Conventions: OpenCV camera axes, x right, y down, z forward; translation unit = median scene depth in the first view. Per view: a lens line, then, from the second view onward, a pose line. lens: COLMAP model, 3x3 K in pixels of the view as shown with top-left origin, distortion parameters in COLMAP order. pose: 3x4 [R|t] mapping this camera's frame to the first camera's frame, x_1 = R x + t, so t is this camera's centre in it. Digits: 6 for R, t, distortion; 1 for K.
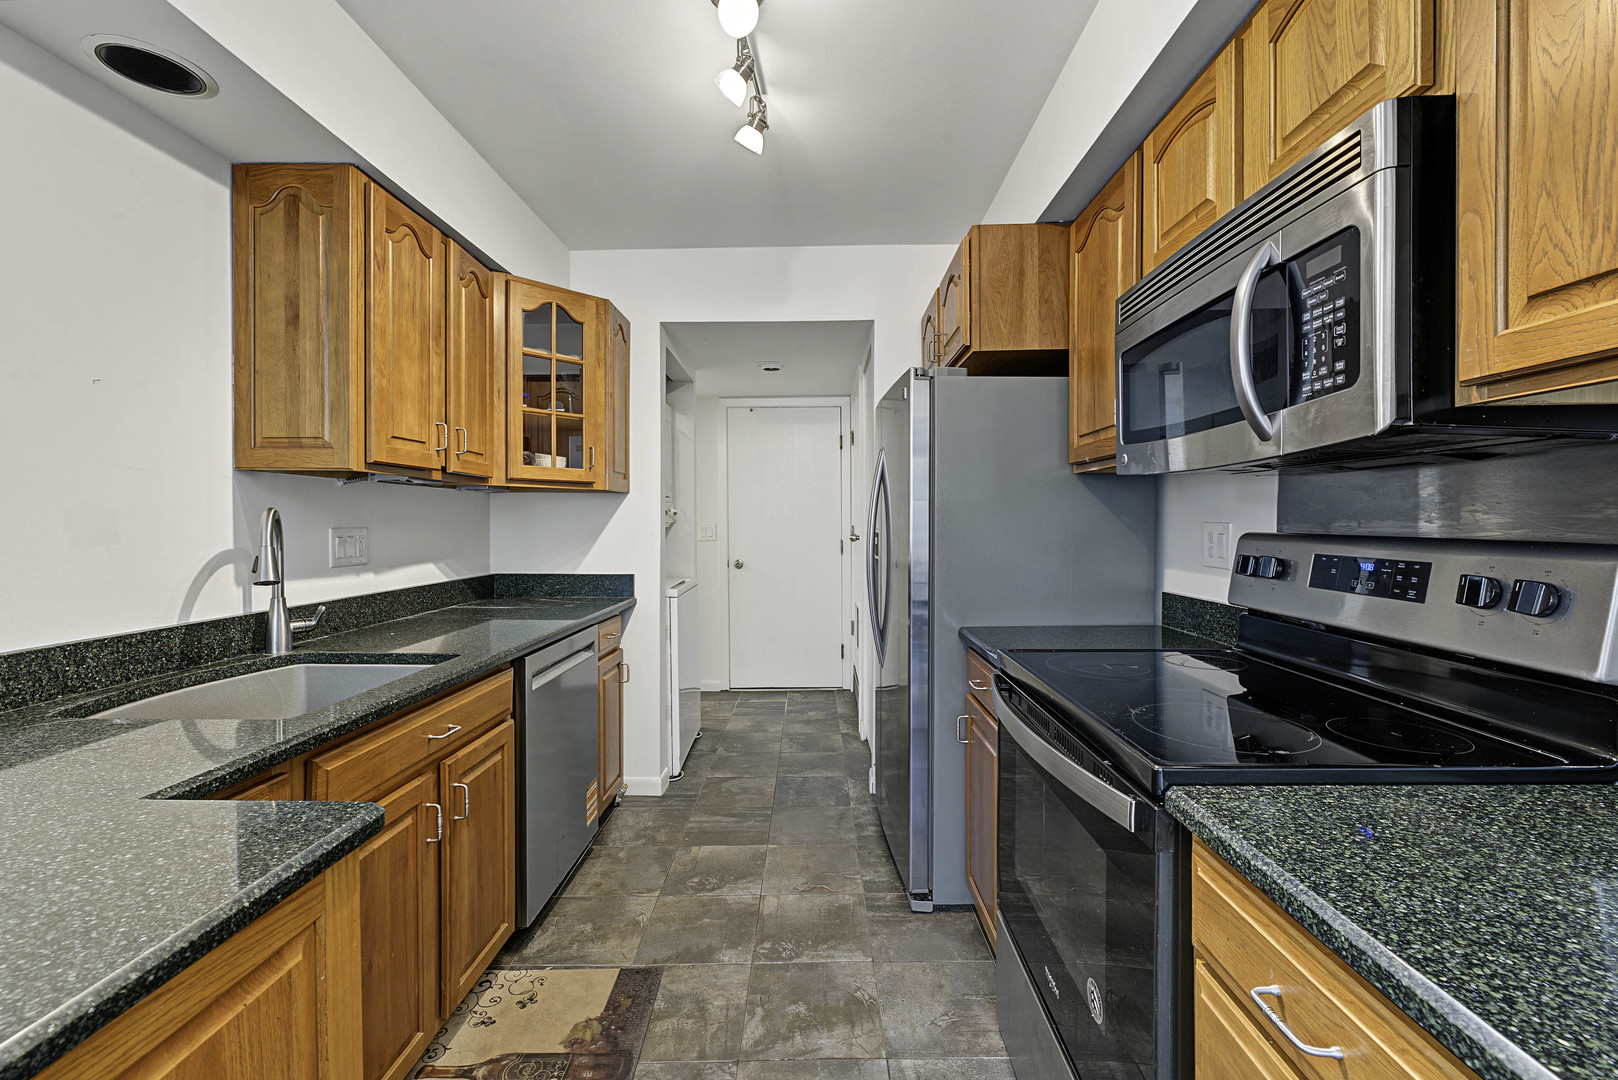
lens RADIAL K [[662.8, 0, 810.9], [0, 662.8, 524.6], [0, 0, 1]] dist [-0.002700, 0.000923]
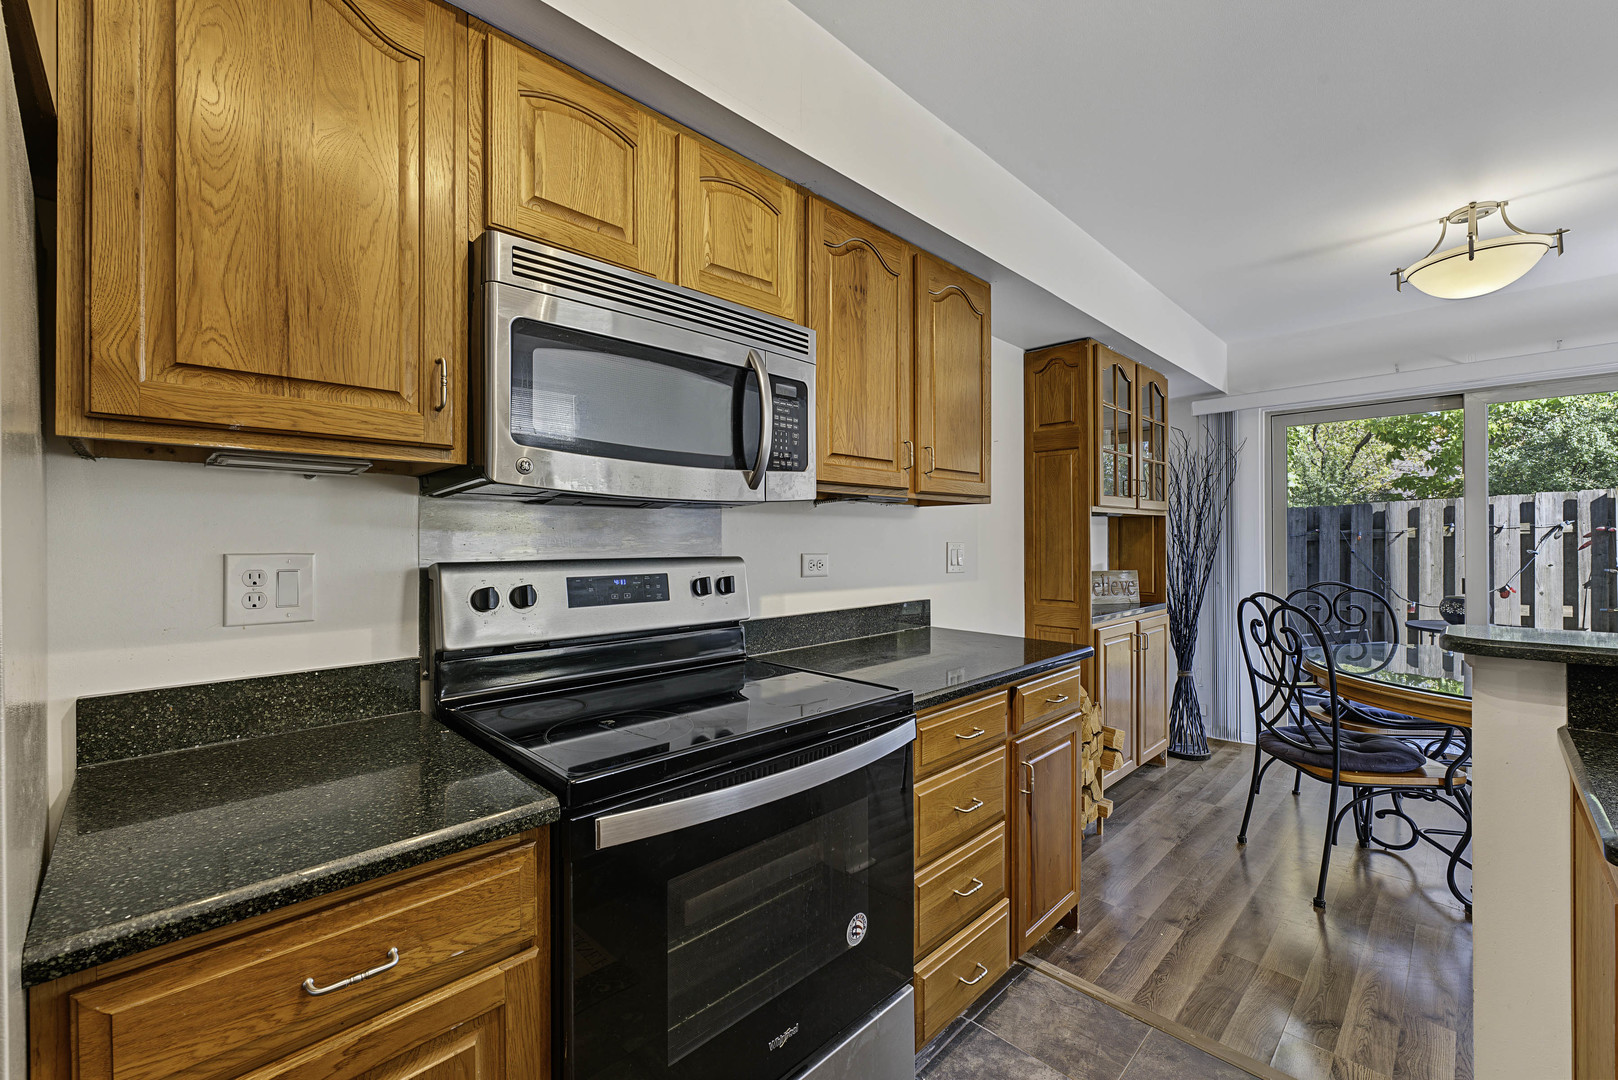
lens RADIAL K [[662.8, 0, 800.2], [0, 662.8, 540.8], [0, 0, 1]] dist [-0.002700, 0.000923]
pose [[-0.693781, 0.006157, 0.720160, -0.372587], [0.011074, 0.999936, 0.002119, -0.017774], [-0.720101, 0.009445, -0.693805, 1.778090]]
